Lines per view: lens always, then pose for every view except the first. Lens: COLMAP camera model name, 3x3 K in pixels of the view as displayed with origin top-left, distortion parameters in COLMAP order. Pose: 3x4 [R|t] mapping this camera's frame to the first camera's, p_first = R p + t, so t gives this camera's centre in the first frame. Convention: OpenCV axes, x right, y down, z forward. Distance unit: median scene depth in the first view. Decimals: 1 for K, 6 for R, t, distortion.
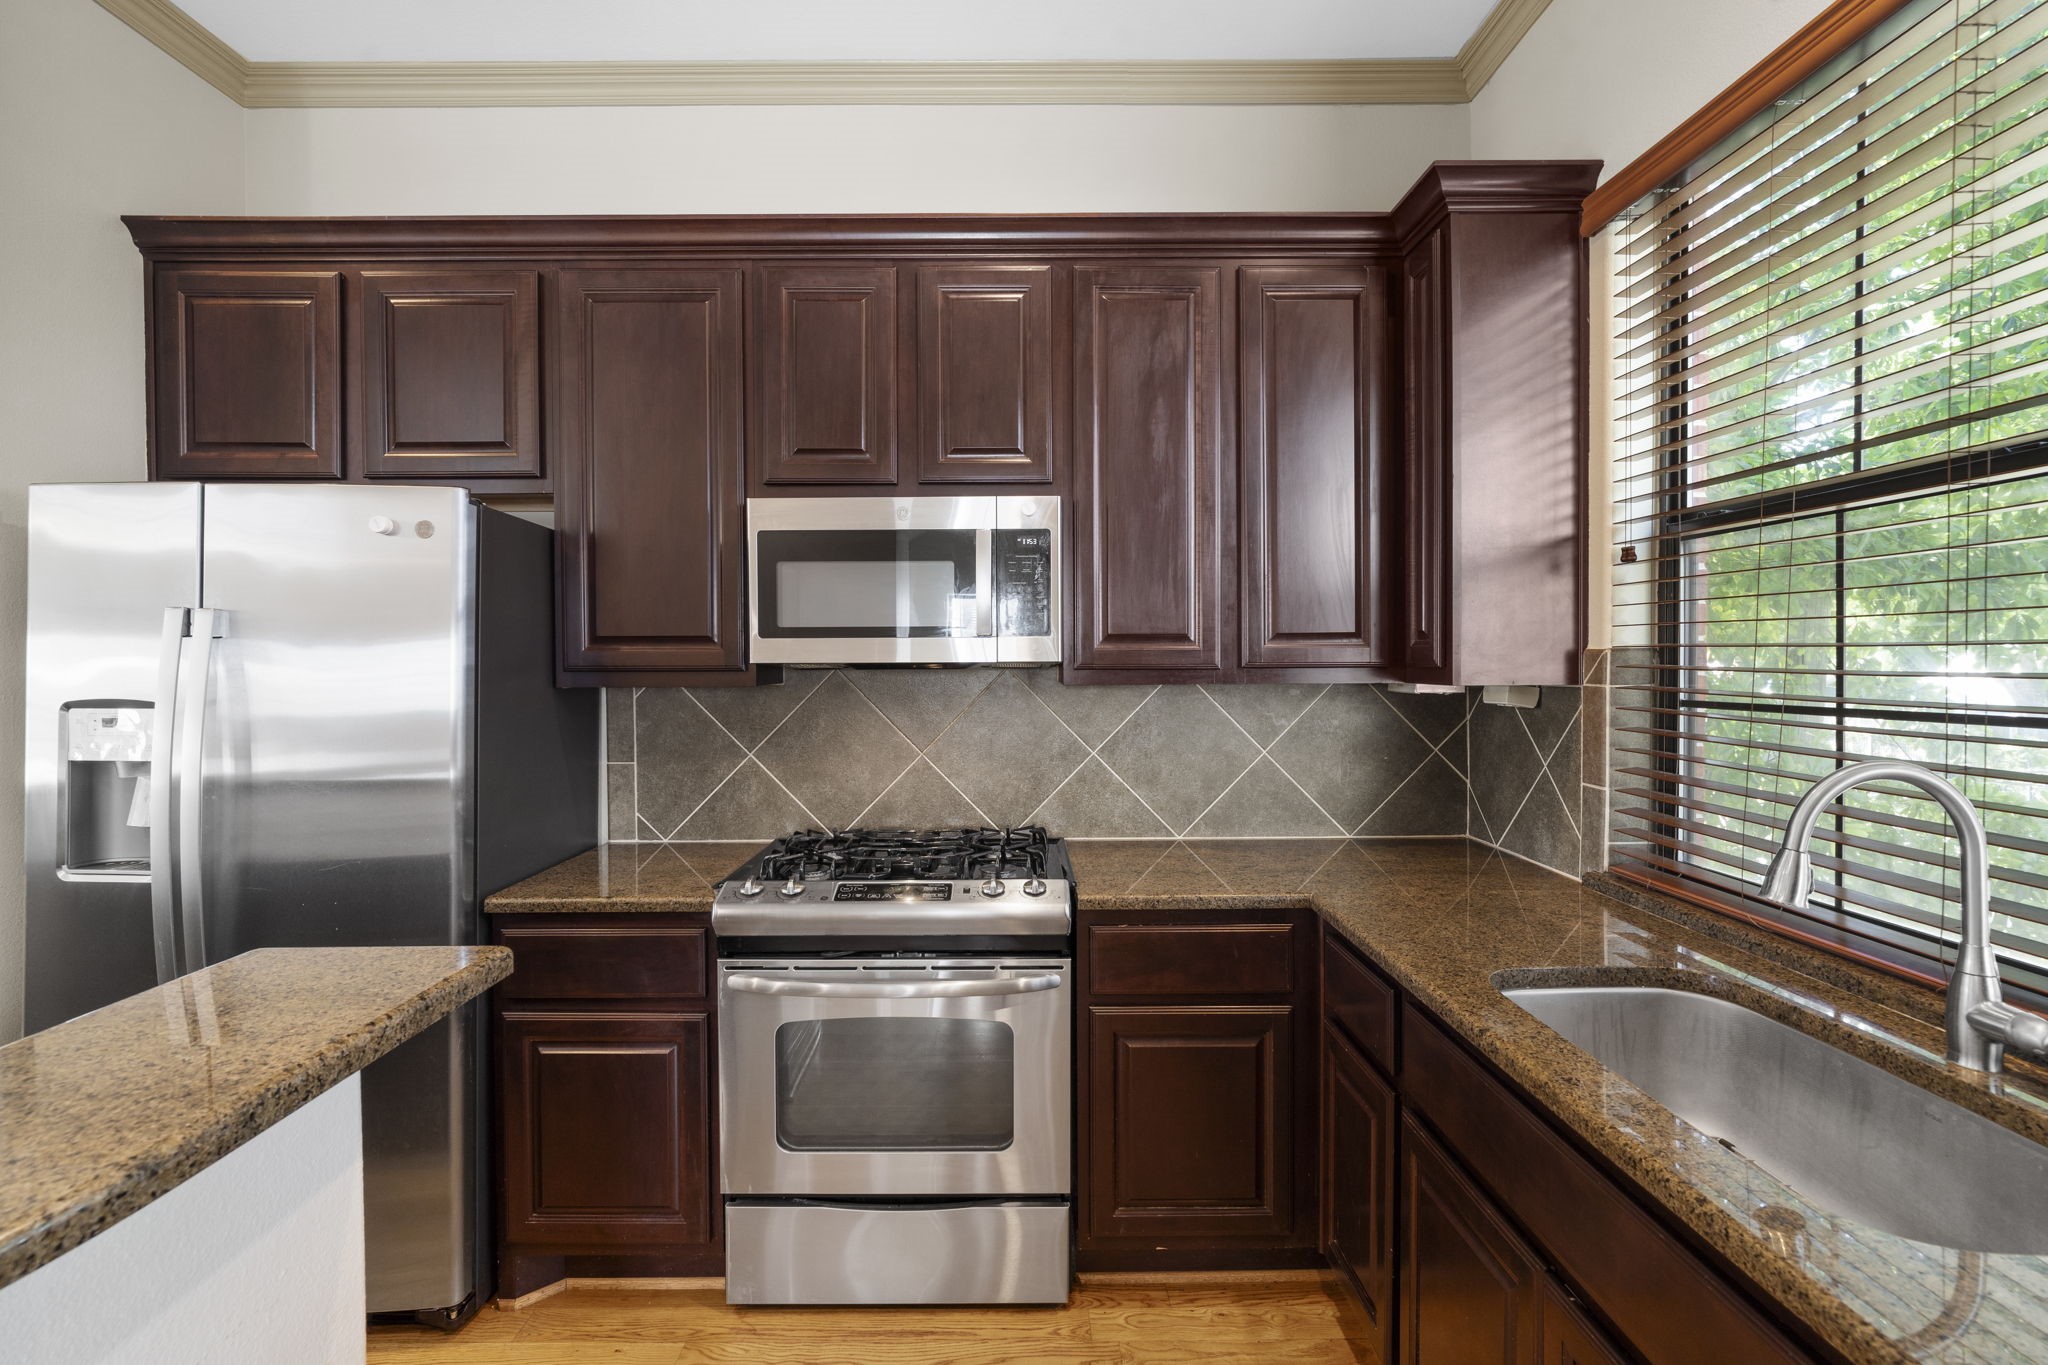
lens RADIAL K [[930.7, 0, 985.3], [0, 930.7, 671.1], [0, 0, 1]] dist [-0.001162, 0.000000]
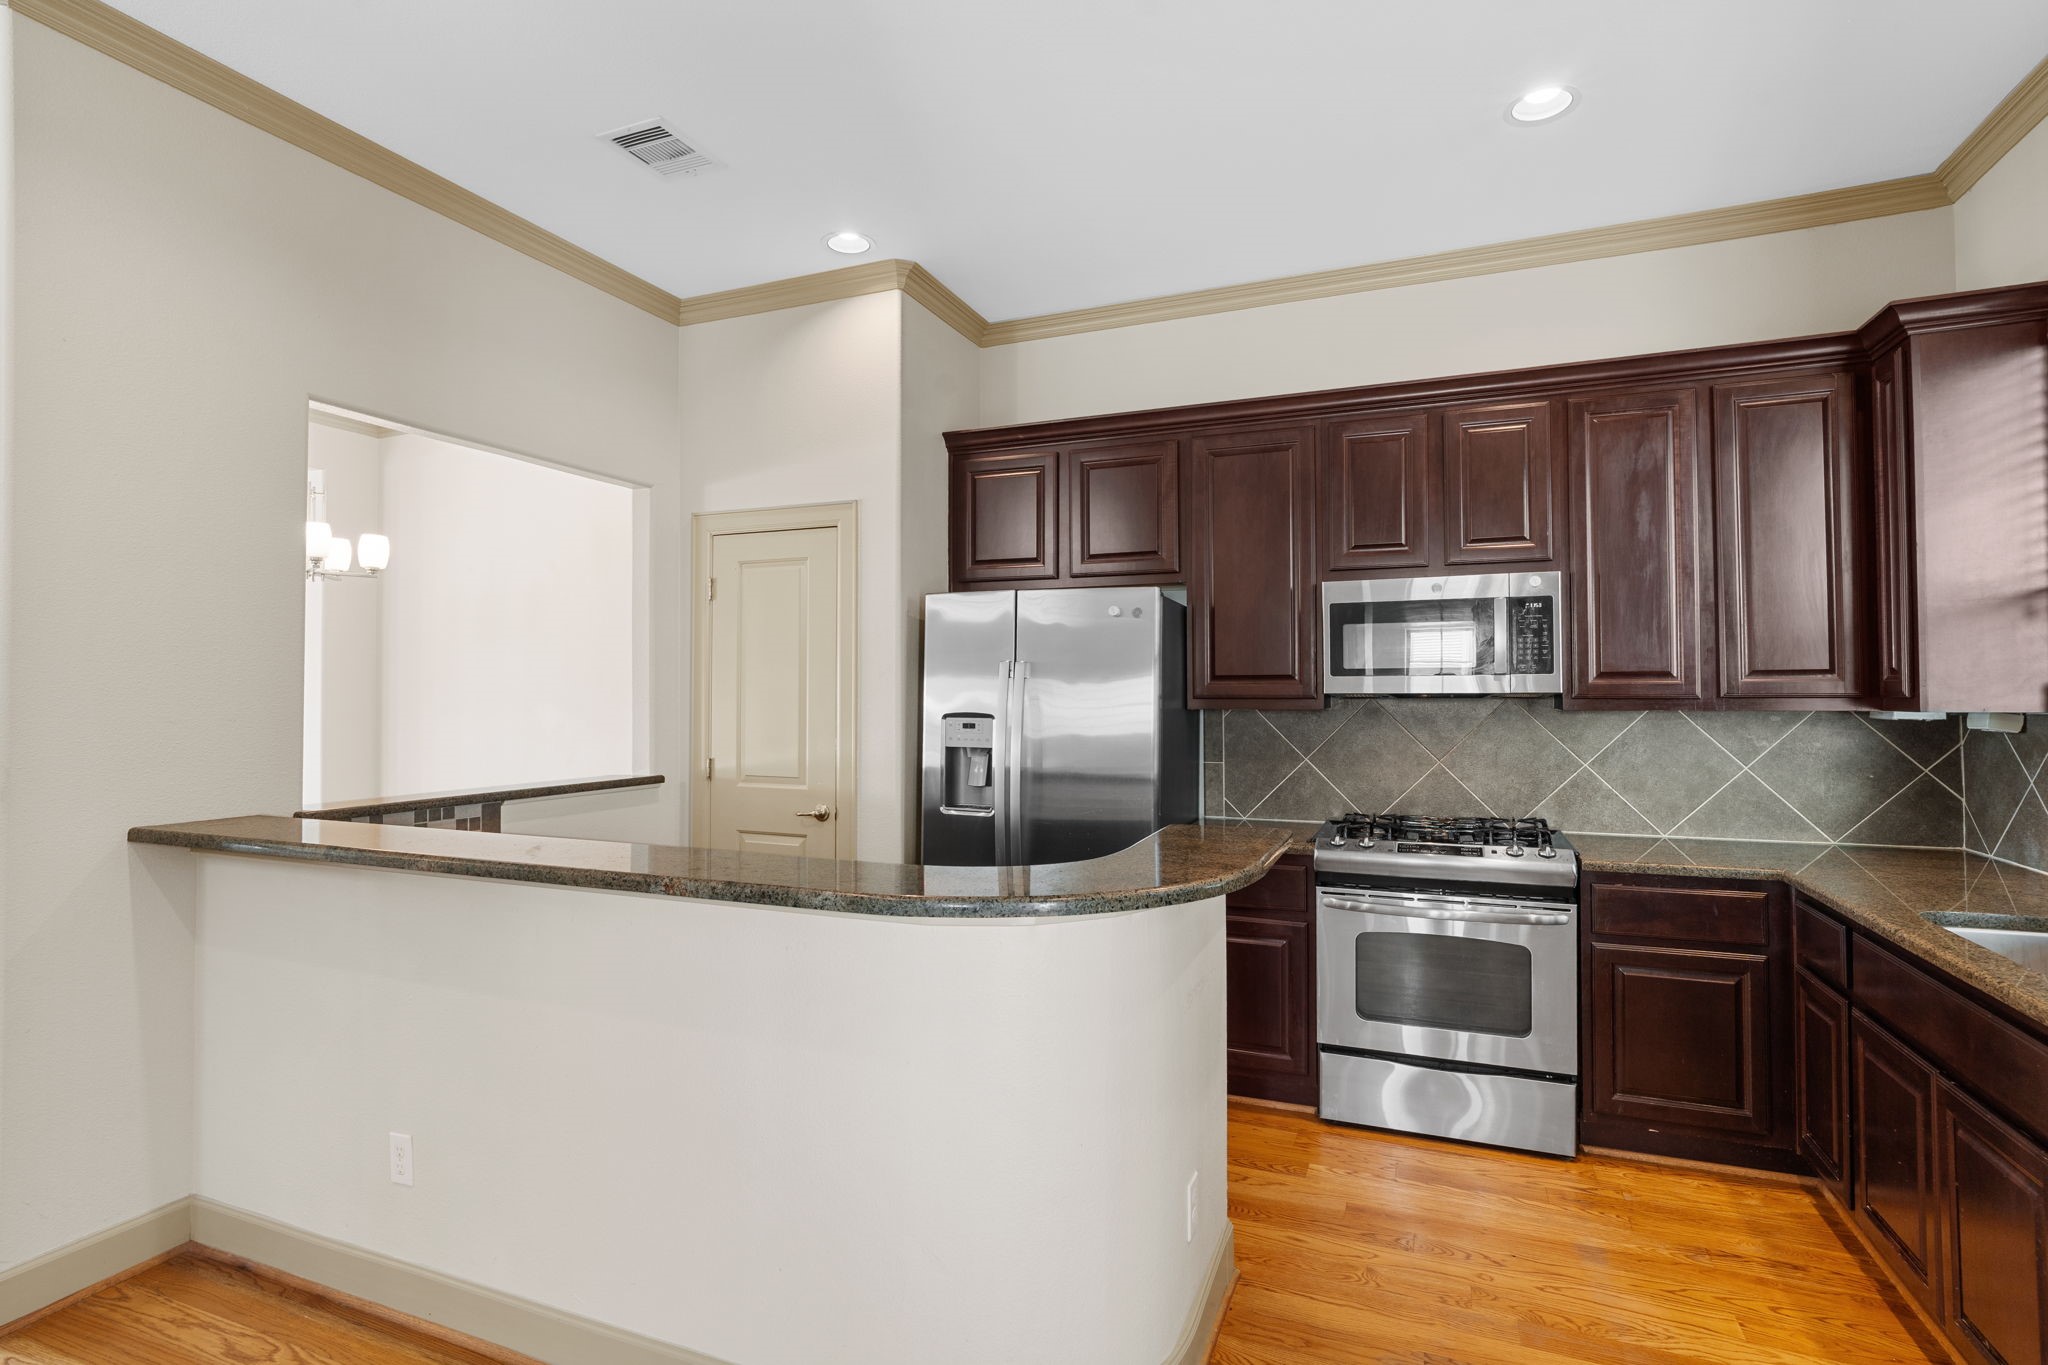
lens RADIAL K [[966.9, 0, 1027.1], [0, 966.9, 674.0], [0, 0, 1]] dist [-0.019432, 0.009466]
pose [[0.930649, -0.005530, -0.365870, -0.127980], [-0.005400, 0.999569, -0.028844, 0.007244], [0.365872, 0.028819, 0.930219, -0.573784]]
